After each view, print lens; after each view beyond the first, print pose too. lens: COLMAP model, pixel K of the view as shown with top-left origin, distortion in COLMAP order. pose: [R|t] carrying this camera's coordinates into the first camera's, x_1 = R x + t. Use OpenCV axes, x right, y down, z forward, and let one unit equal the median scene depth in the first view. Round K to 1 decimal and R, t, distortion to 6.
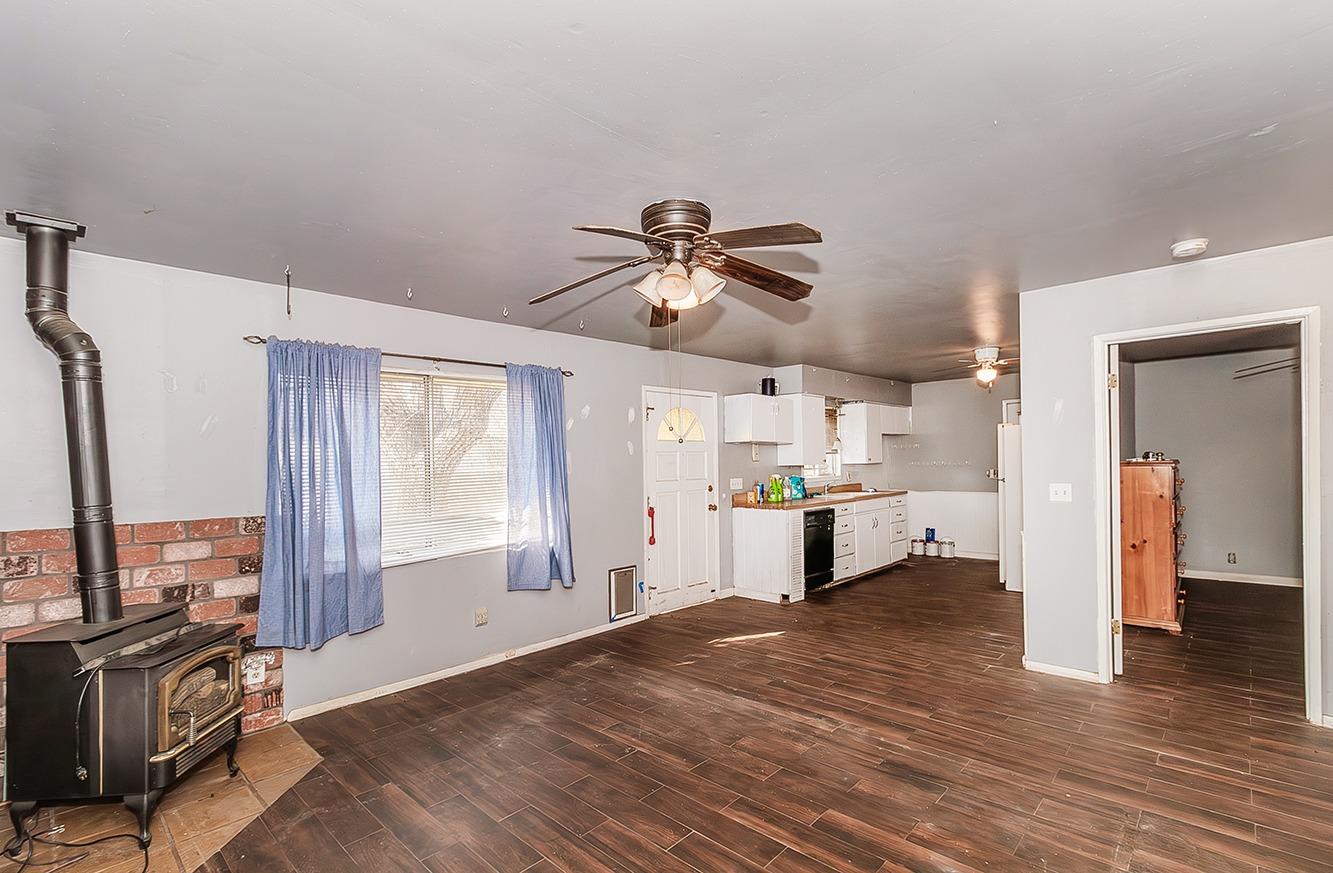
lens RADIAL K [[604.9, 0, 660.6], [0, 604.9, 464.5], [0, 0, 1]] dist [0.000920, 0.000632]
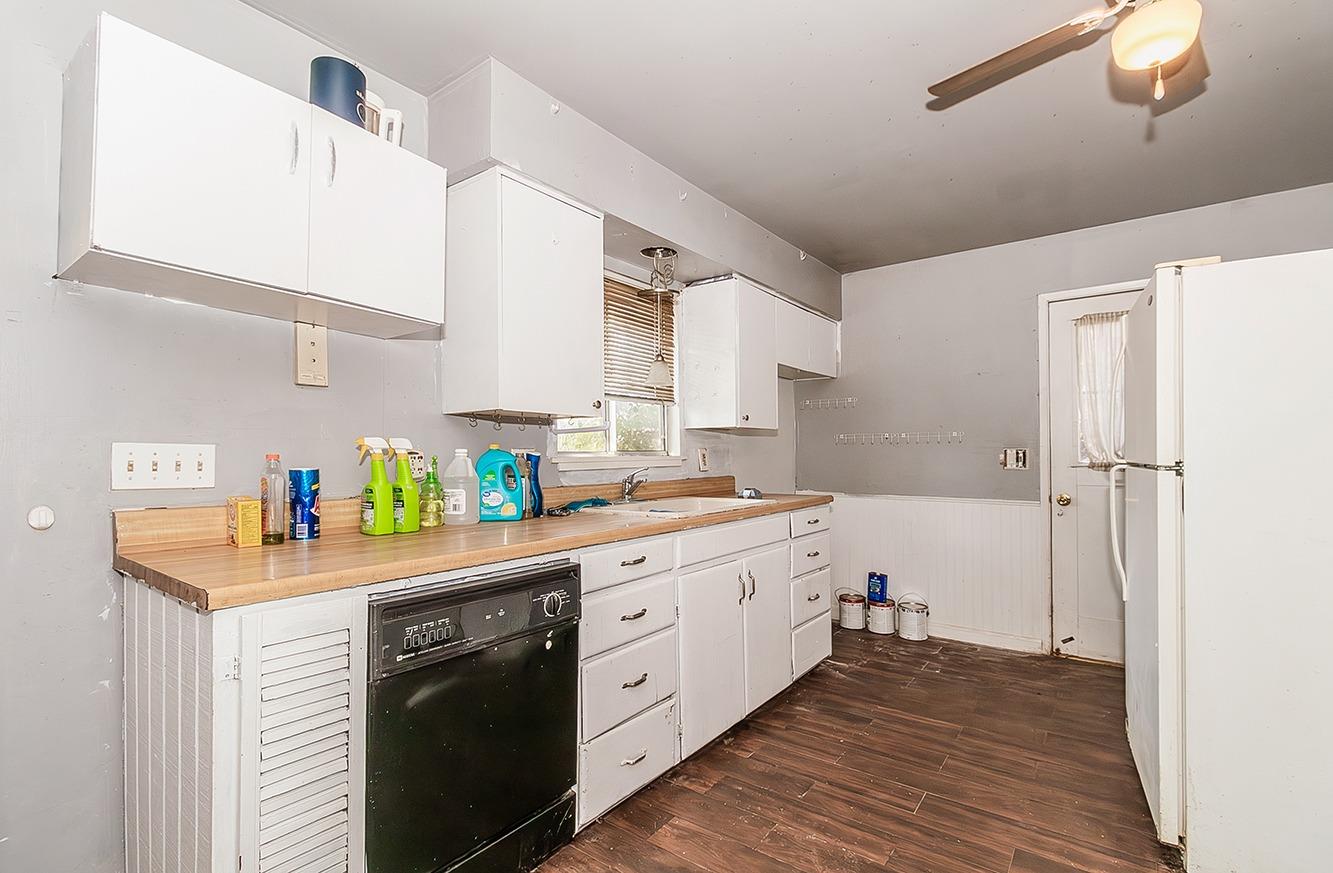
lens RADIAL K [[604.9, 0, 665.5], [0, 604.9, 442.5], [0, 0, 1]] dist [0.000920, 0.000632]
pose [[0.991933, 0.021459, 0.124934, 0.241986], [-0.017871, 0.999397, -0.029773, 0.021381], [-0.125498, 0.027300, 0.991718, 0.604609]]
